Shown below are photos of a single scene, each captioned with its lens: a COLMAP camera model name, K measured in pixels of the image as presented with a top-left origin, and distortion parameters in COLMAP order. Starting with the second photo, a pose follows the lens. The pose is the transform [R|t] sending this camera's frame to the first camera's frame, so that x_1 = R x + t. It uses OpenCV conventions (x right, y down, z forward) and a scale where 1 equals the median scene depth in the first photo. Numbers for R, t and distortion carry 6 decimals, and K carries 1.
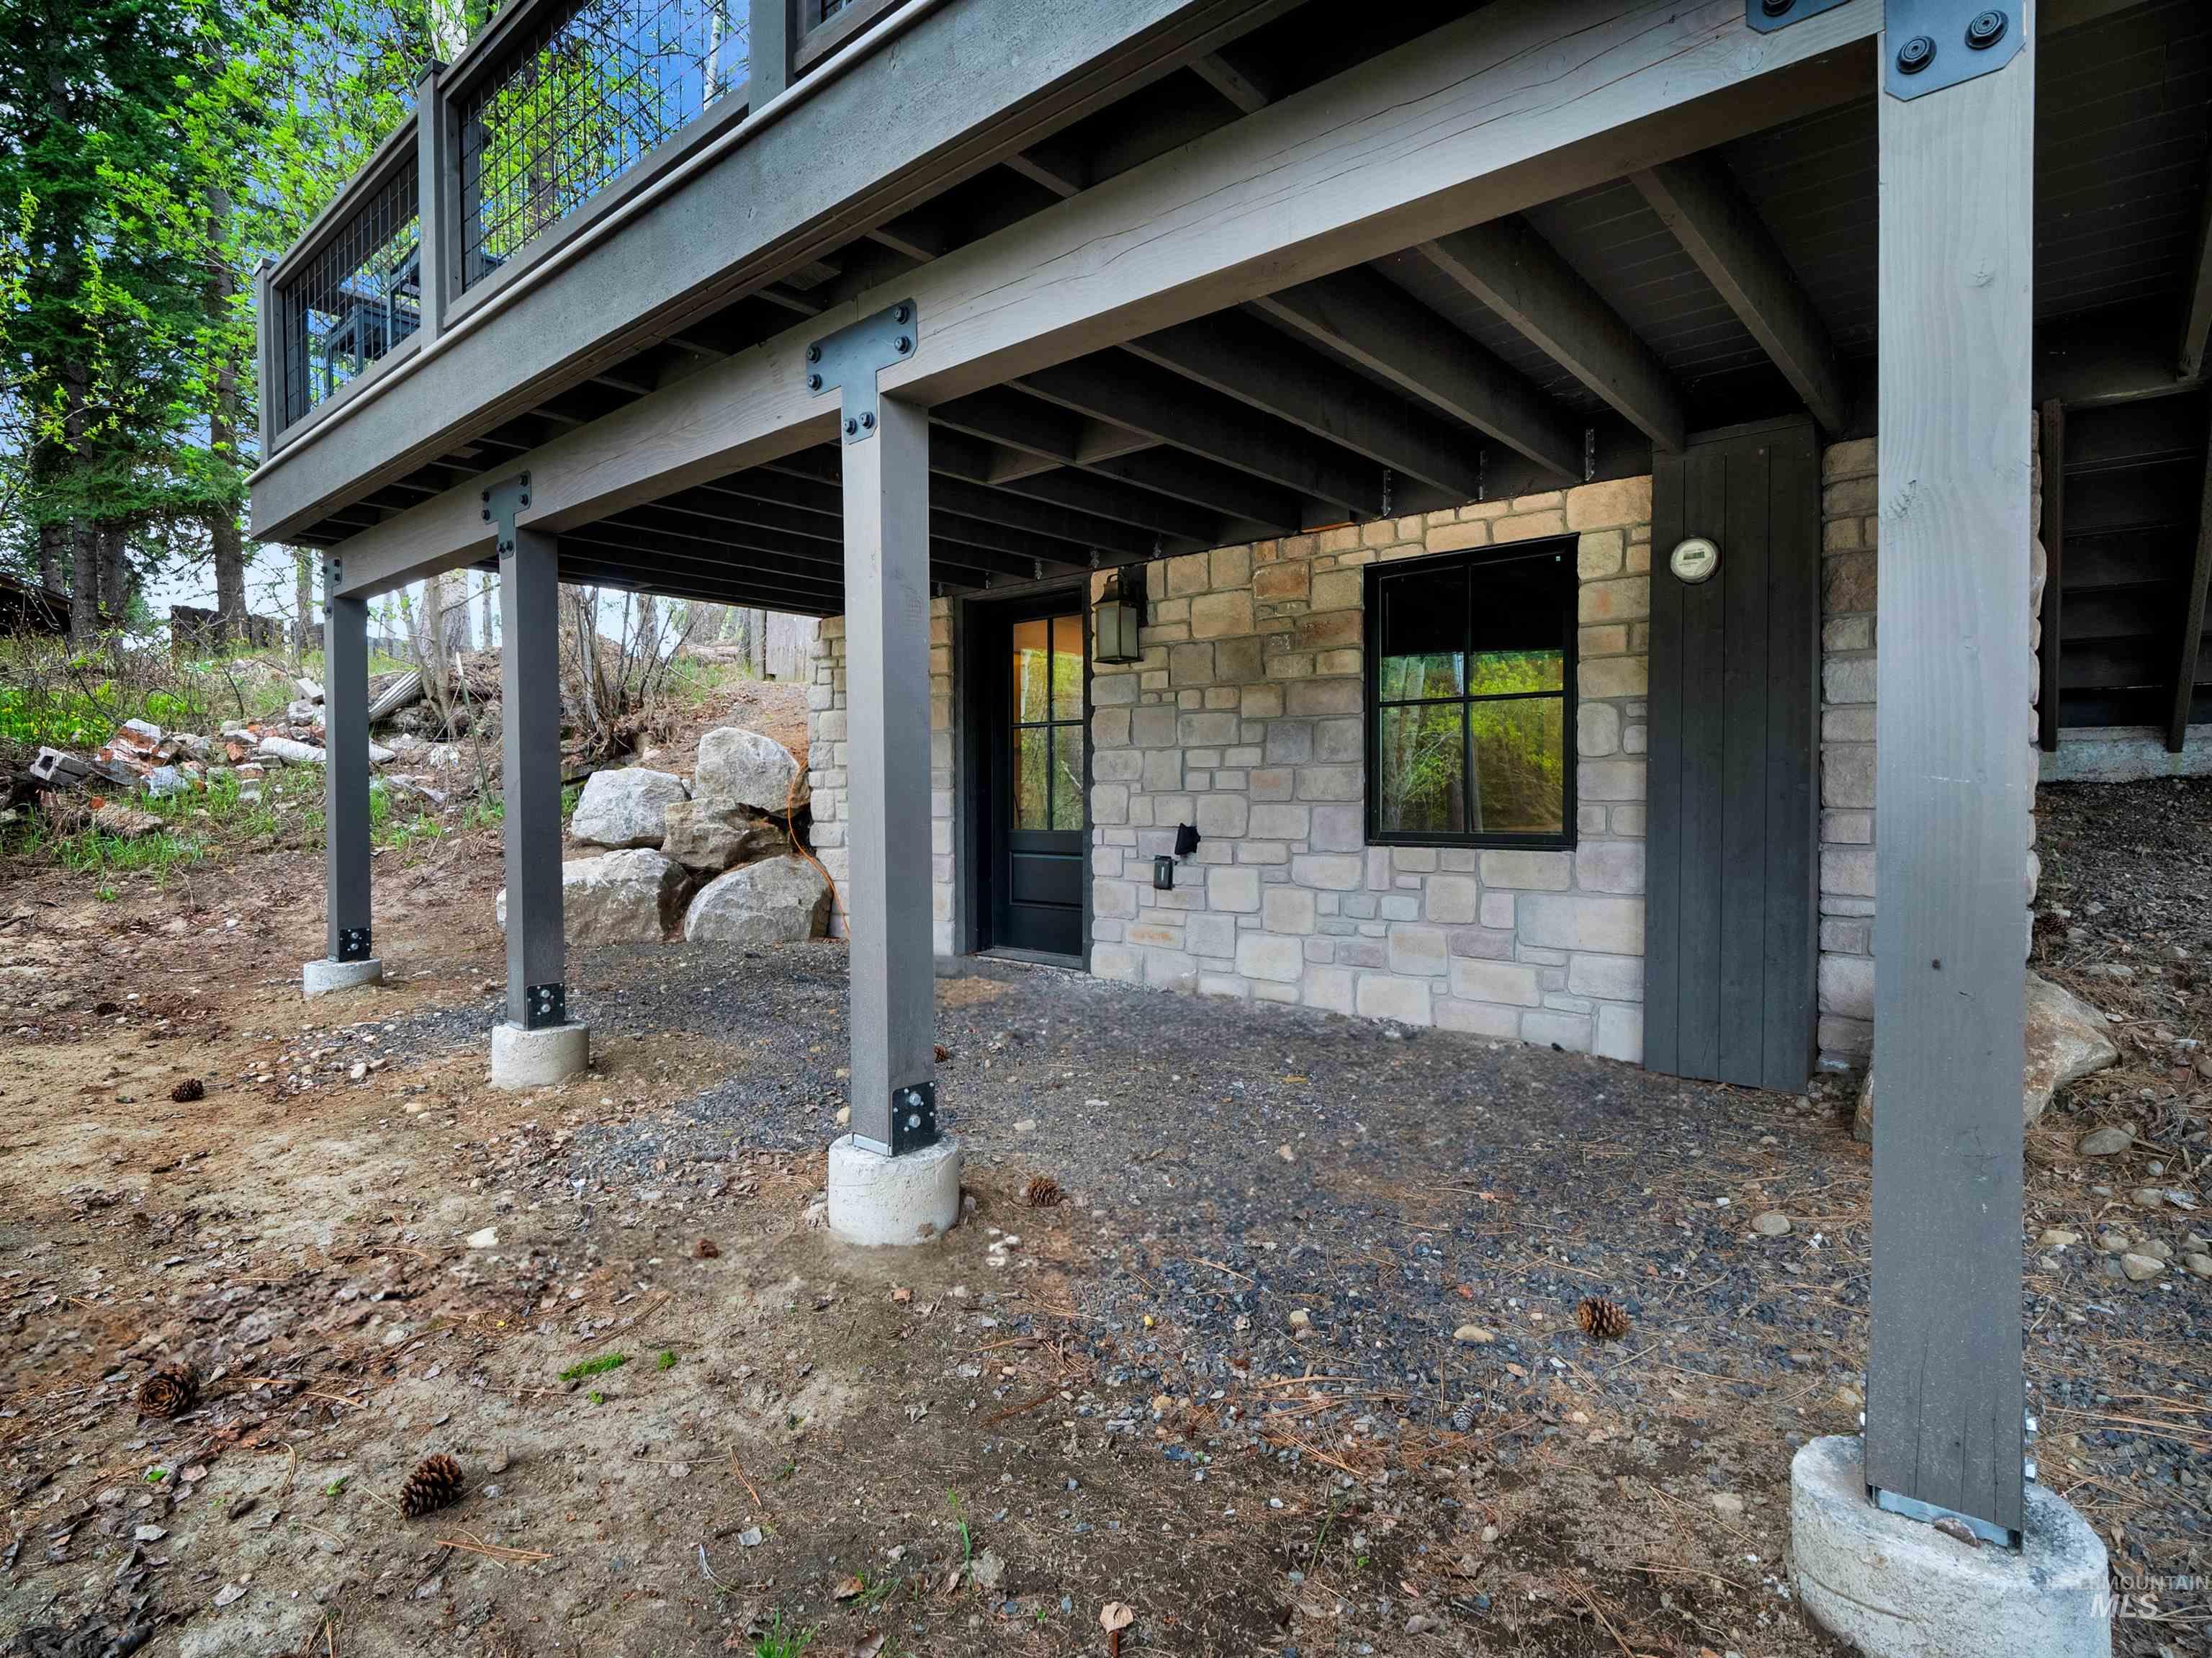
lens RADIAL K [[1120.7, 0, 1105.4], [0, 1120.7, 809.9], [0, 0, 1]] dist [-0.004675, 0.000551]
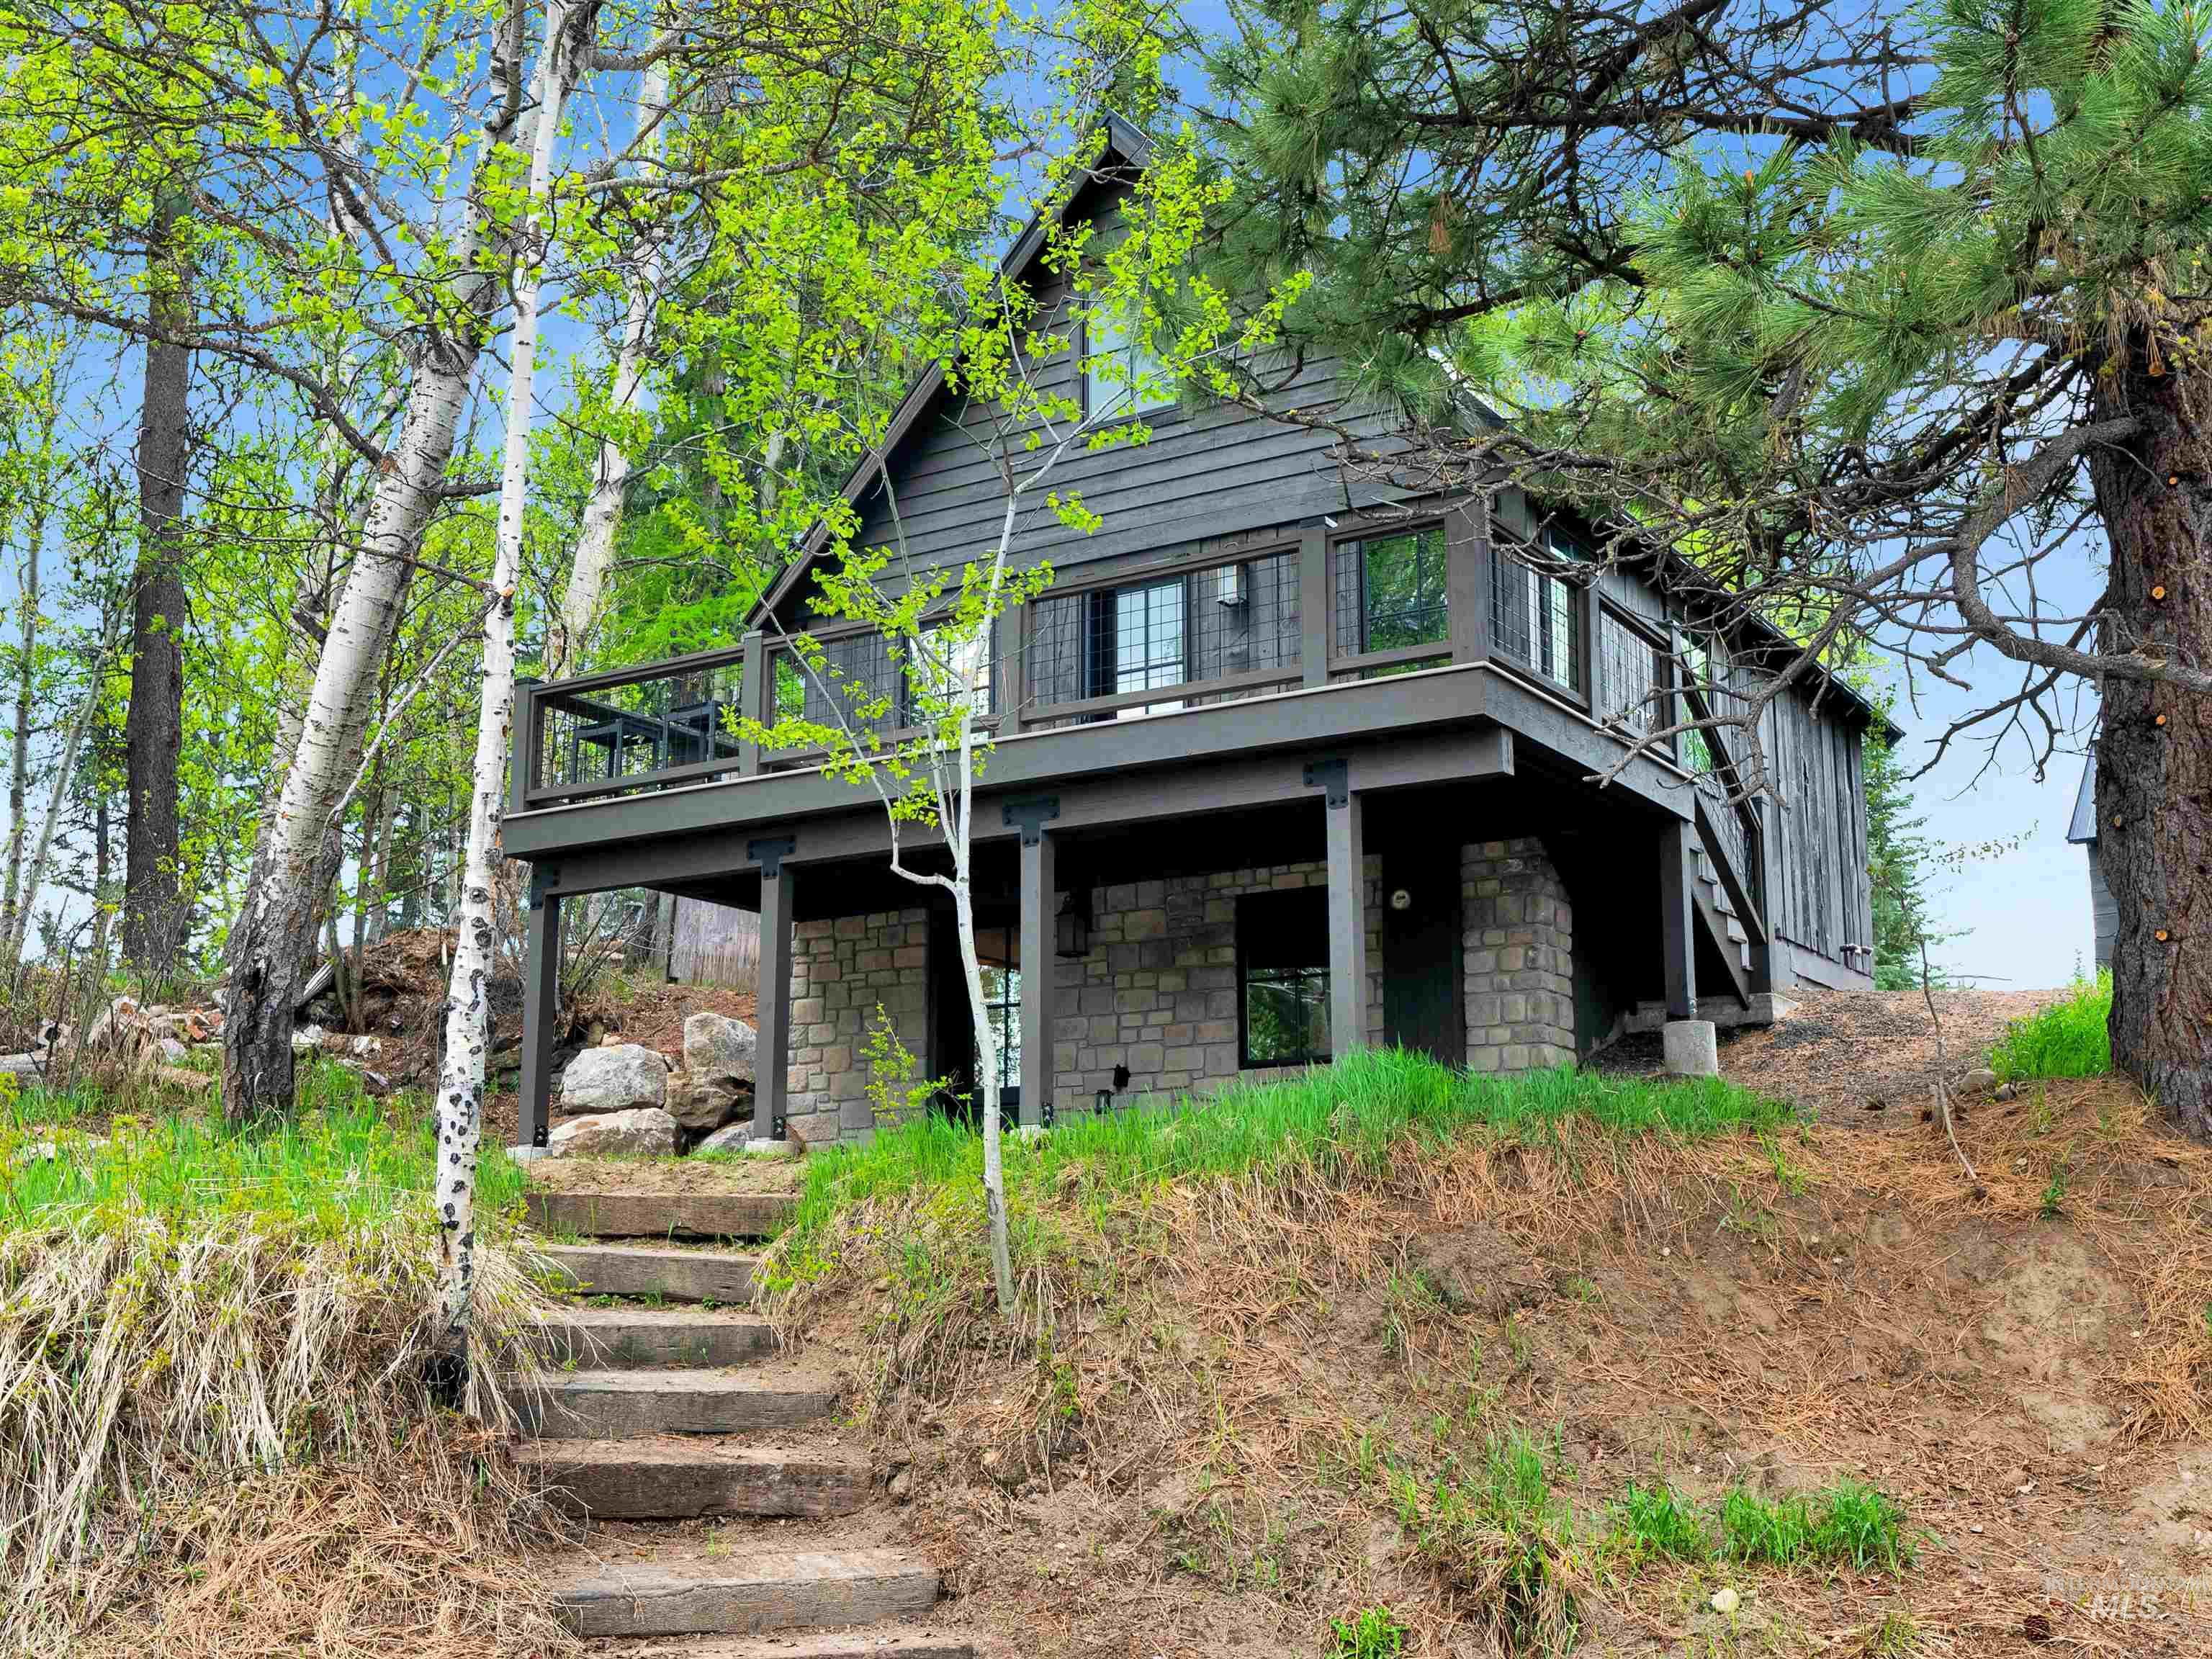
lens RADIAL K [[2430.8, 0, 1106.0], [0, 2430.8, 829.5], [0, 0, 1]] dist [-0.002591, 0.000322]
pose [[0.989618, 0.032916, 0.139904, -0.389304], [-0.000941, 0.974883, -0.222715, 0.407204], [-0.143721, 0.220271, 0.964793, -2.062302]]
